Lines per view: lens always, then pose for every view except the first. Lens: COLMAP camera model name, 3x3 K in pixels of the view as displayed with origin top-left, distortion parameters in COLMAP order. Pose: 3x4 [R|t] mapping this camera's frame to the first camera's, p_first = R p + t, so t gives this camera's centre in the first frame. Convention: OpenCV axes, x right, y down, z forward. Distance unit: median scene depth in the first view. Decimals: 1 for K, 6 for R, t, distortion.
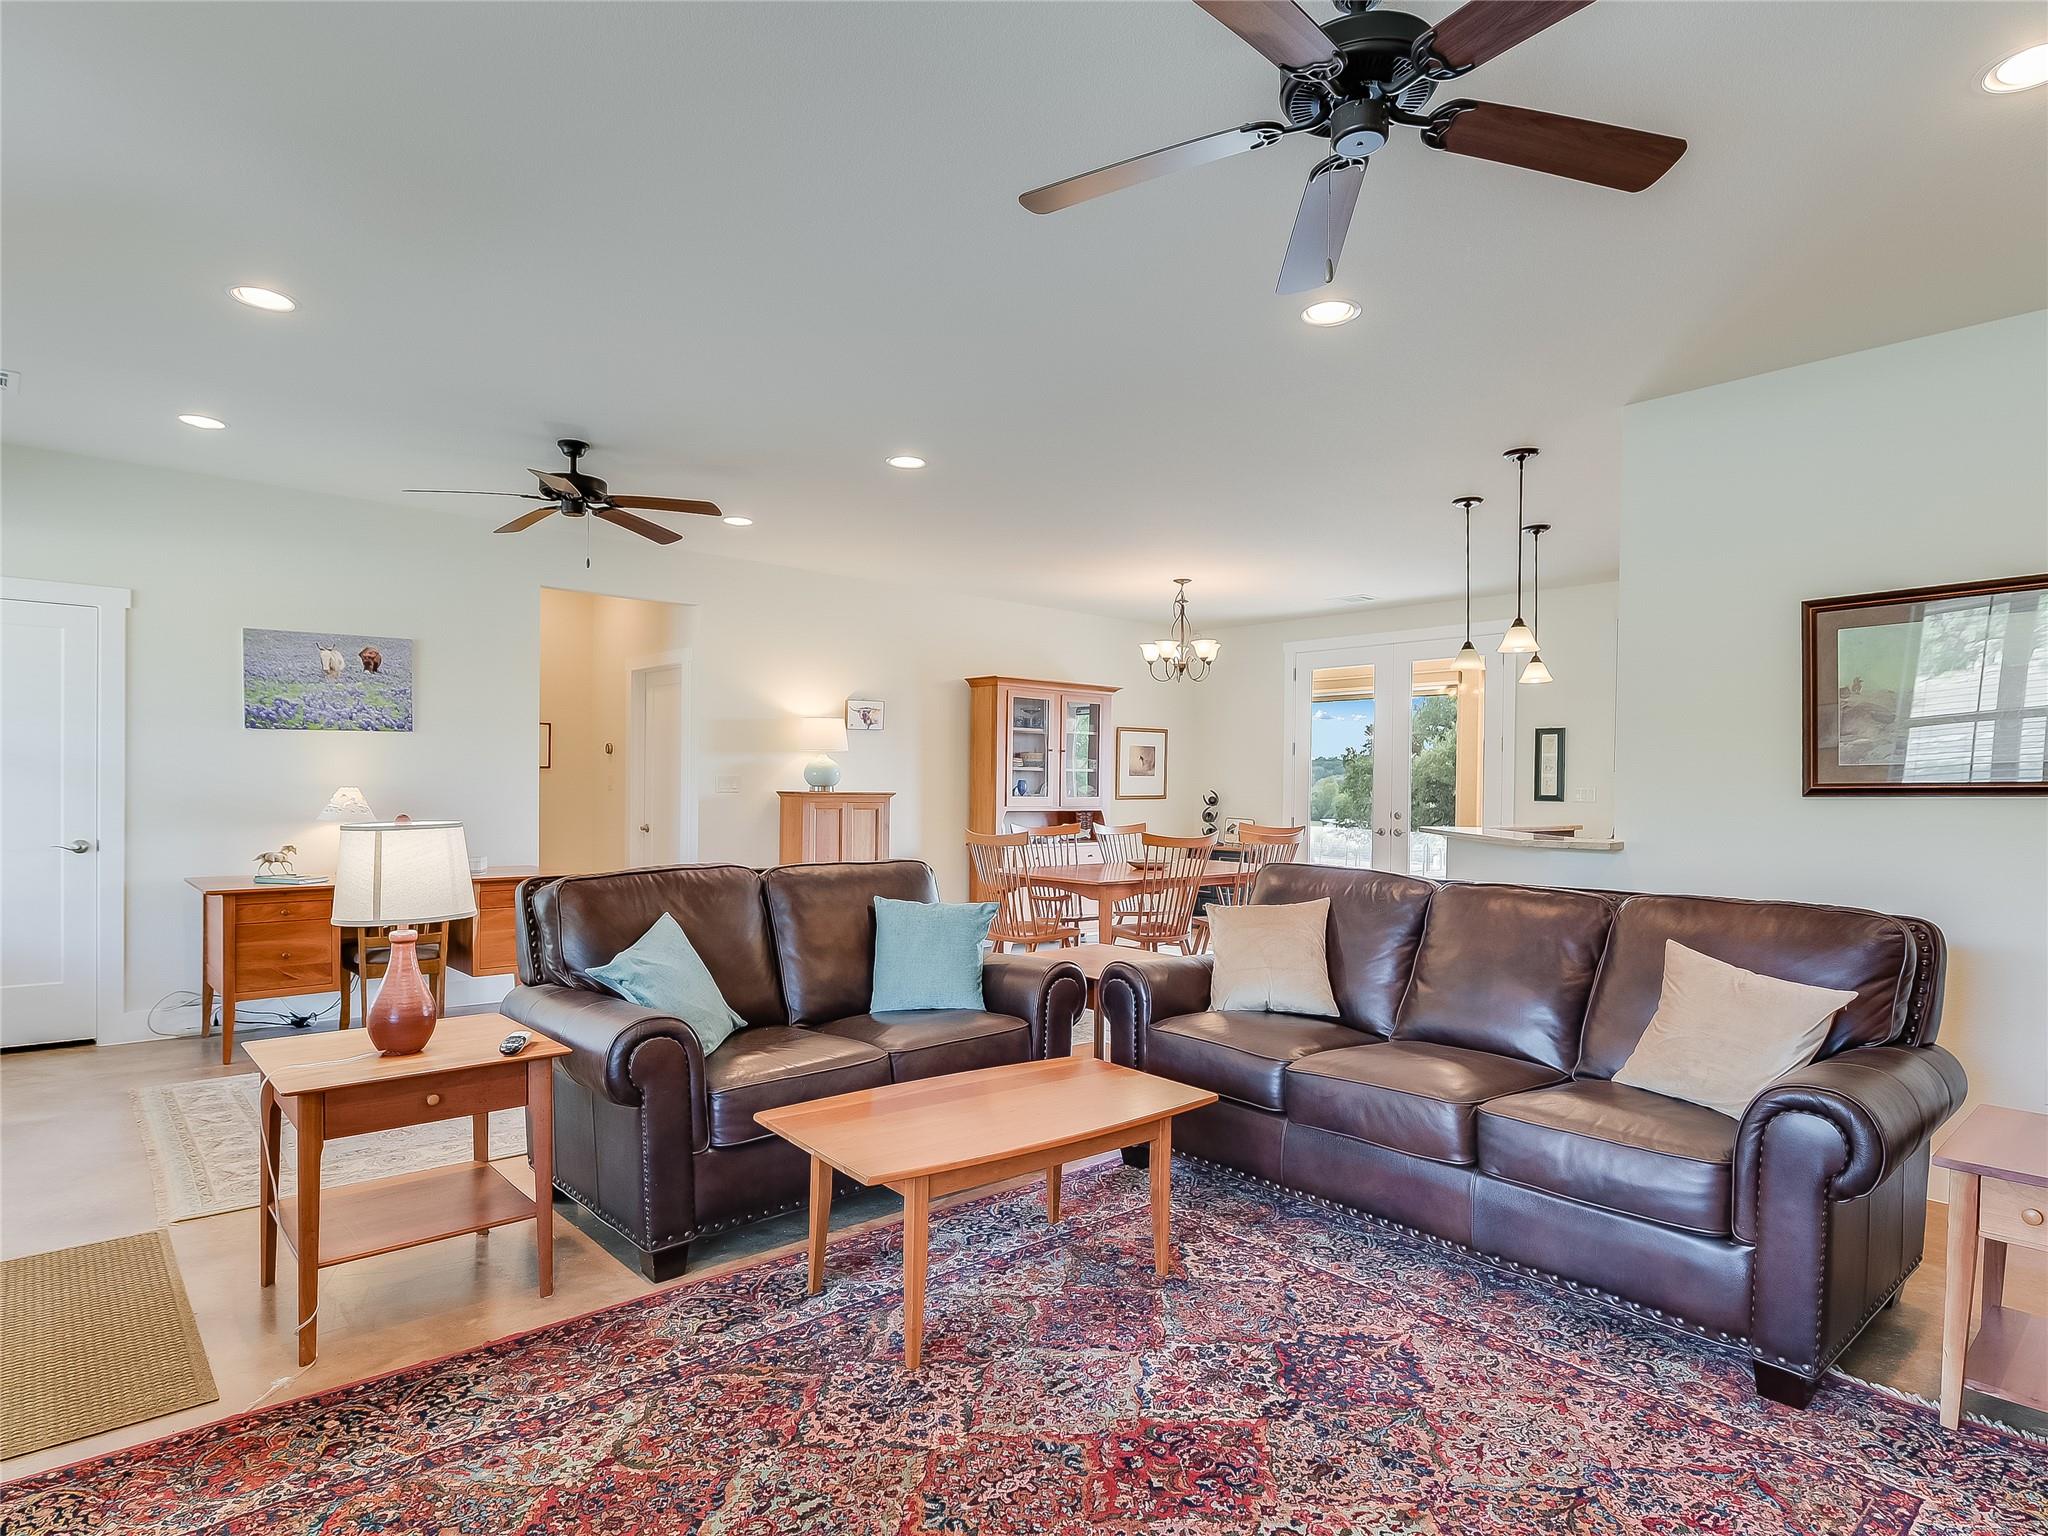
lens RADIAL K [[1118.2, 0, 1028.5], [0, 1118.2, 799.4], [0, 0, 1]] dist [-0.012444, -0.000306]
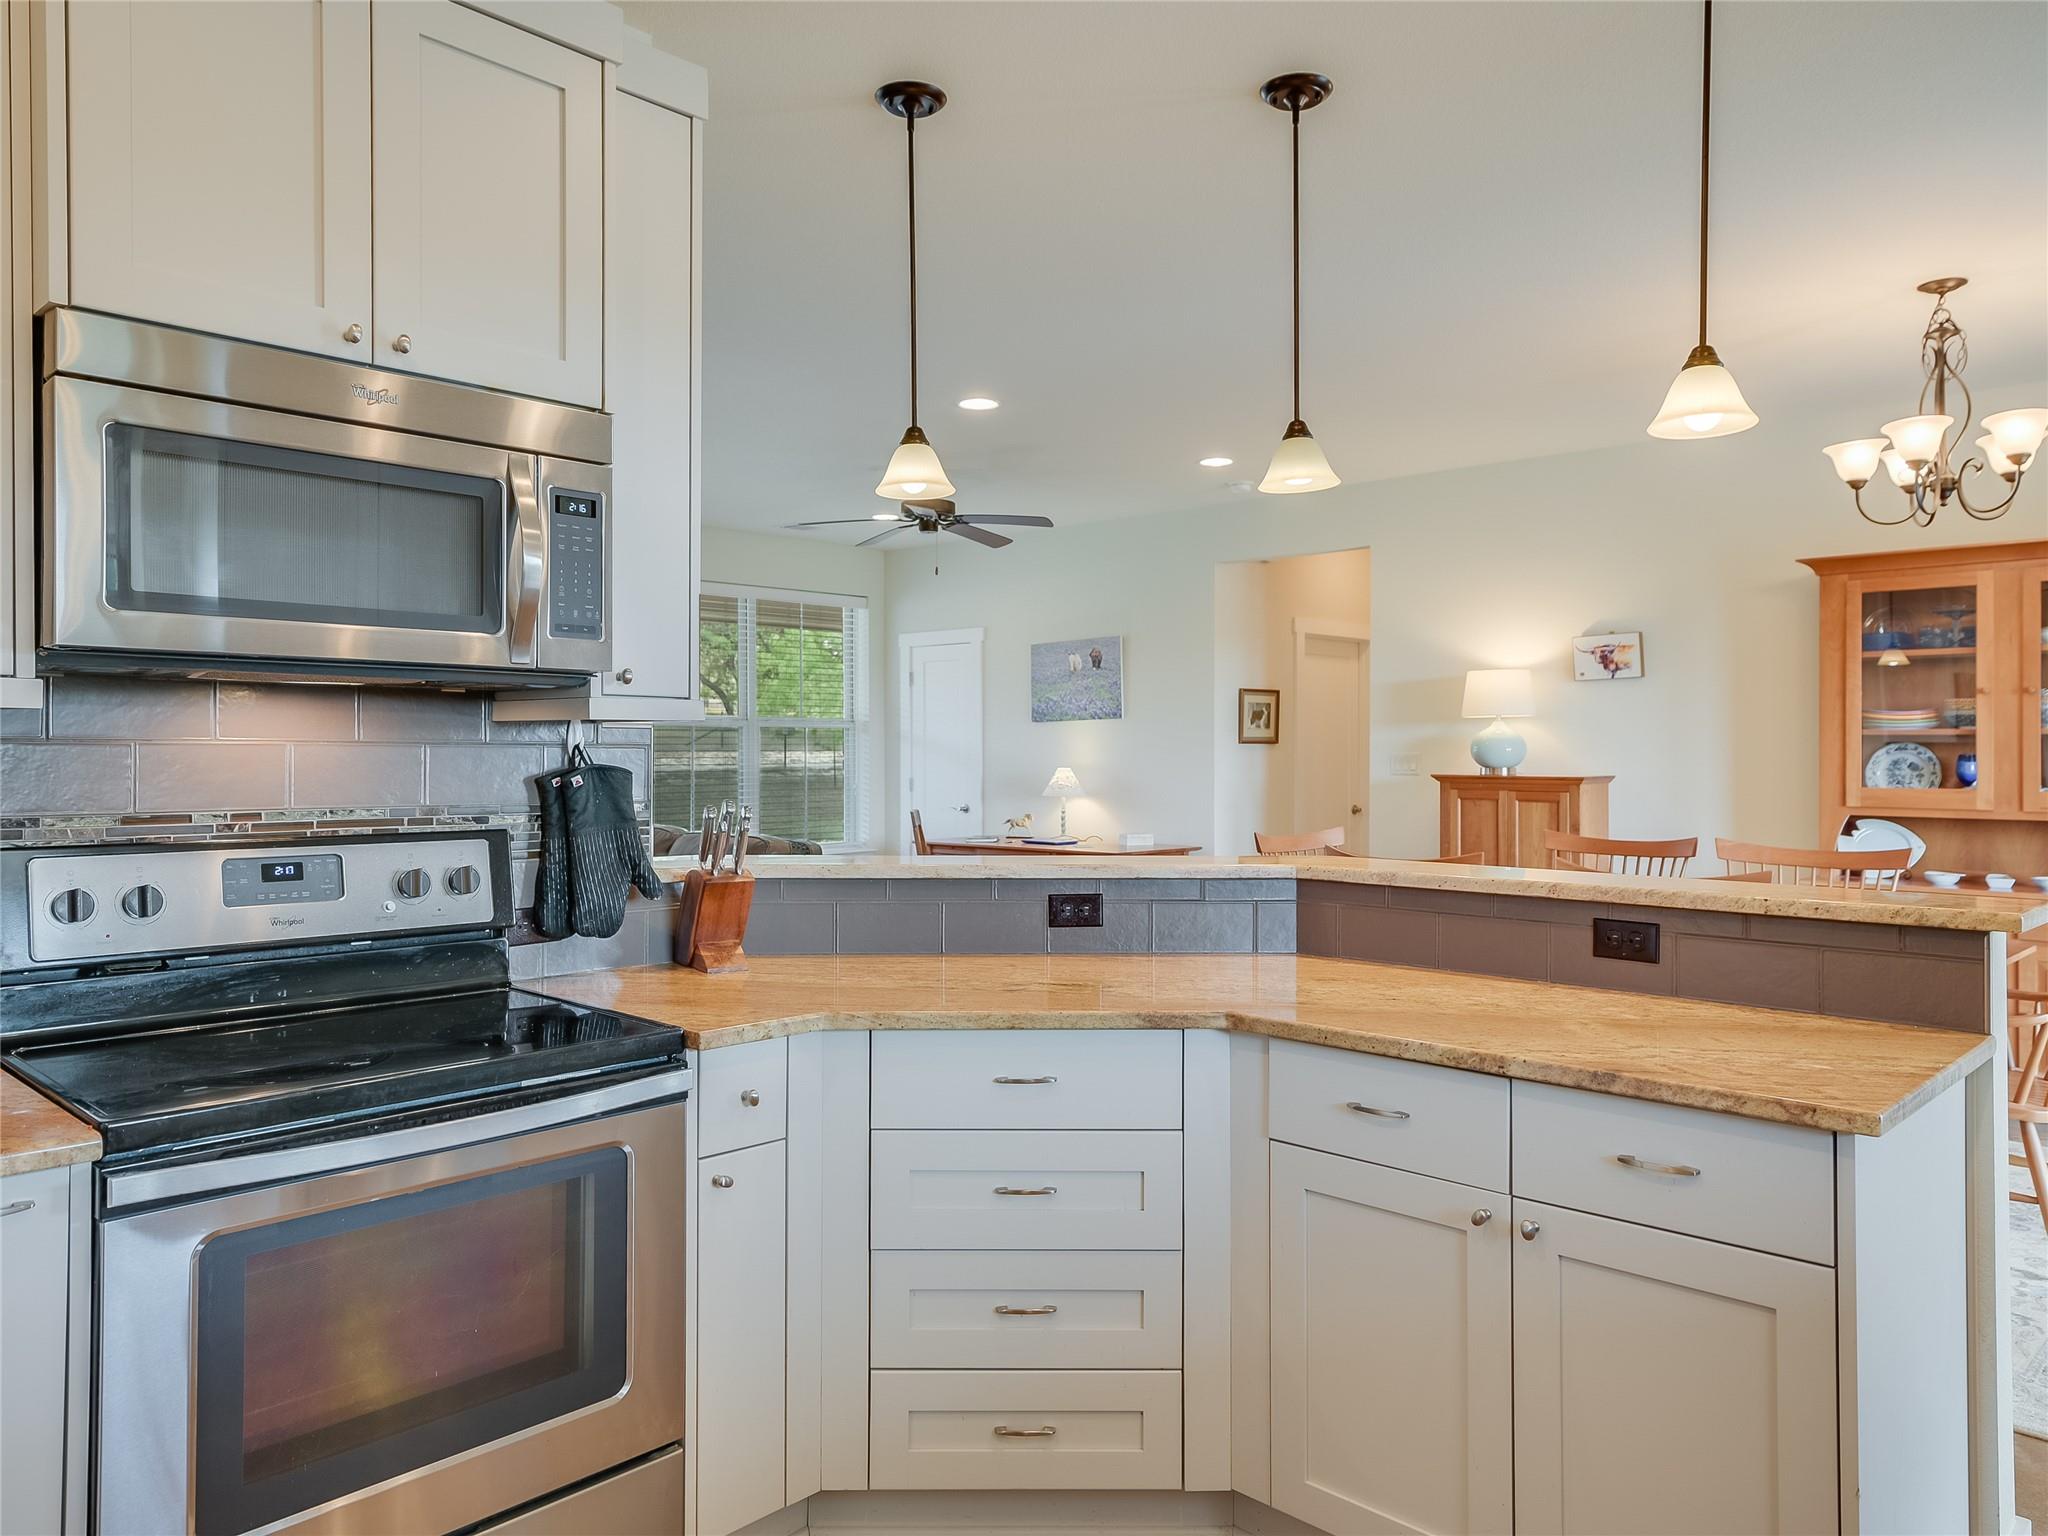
lens RADIAL K [[1401.1, 0, 1024.0], [0, 1401.1, 768.0], [0, 0, 1]] dist [0.003287, 0.001181]
pose [[0.081067, 0.000068, -0.996709, 0.874917], [-0.011723, 0.999931, -0.000885, -0.009087], [0.996640, 0.011756, 0.081062, 0.824687]]
